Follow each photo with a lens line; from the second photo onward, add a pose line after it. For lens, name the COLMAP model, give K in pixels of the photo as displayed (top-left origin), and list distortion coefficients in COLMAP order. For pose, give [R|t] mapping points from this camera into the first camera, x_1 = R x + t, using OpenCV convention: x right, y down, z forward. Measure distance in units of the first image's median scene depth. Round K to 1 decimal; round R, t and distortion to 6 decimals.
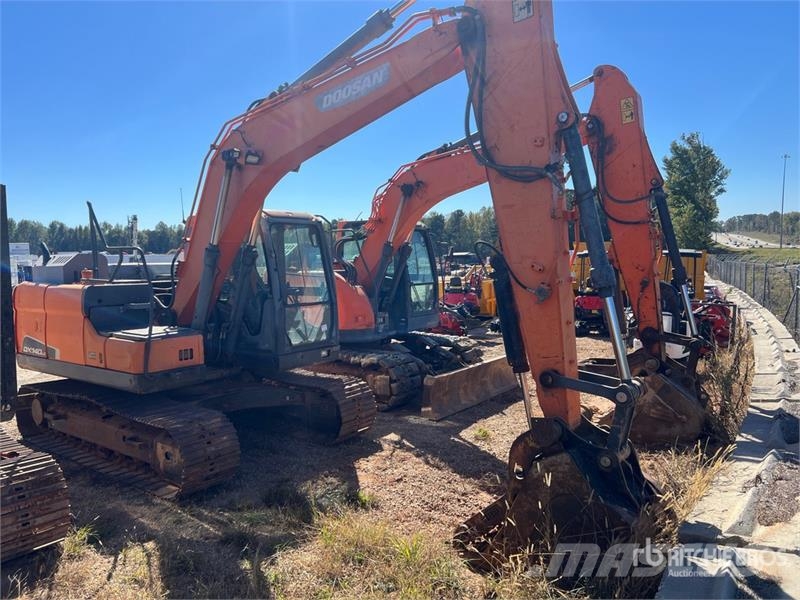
lens RADIAL K [[603.4, 0, 390.4], [0, 603.4, 304.9], [0, 0, 1]] dist [0.064353, -0.071548]
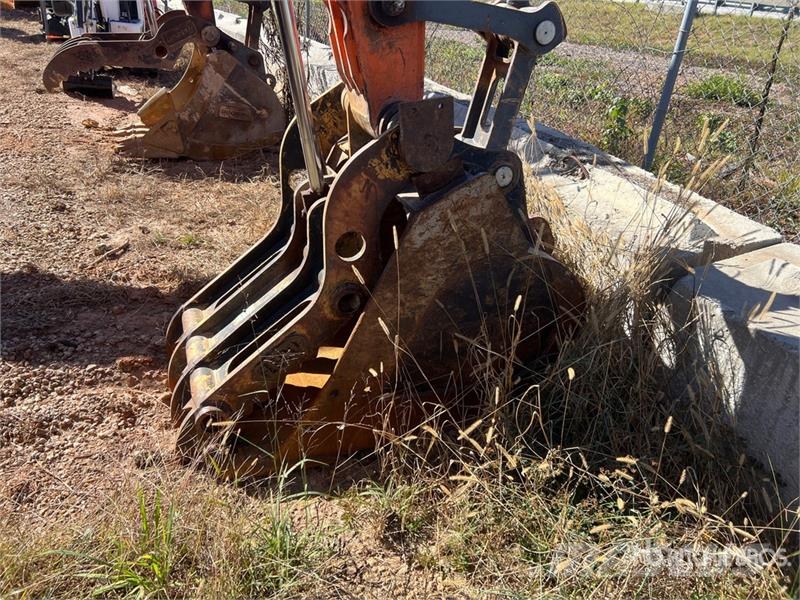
lens RADIAL K [[603.2, 0, 397.0], [0, 603.2, 303.3], [0, 0, 1]] dist [0.060205, -0.079248]
pose [[0.530005, -0.354968, 0.770125, -0.075964], [-0.010467, 0.905365, 0.424506, 0.094946], [-0.847930, -0.233051, 0.476132, 0.545025]]
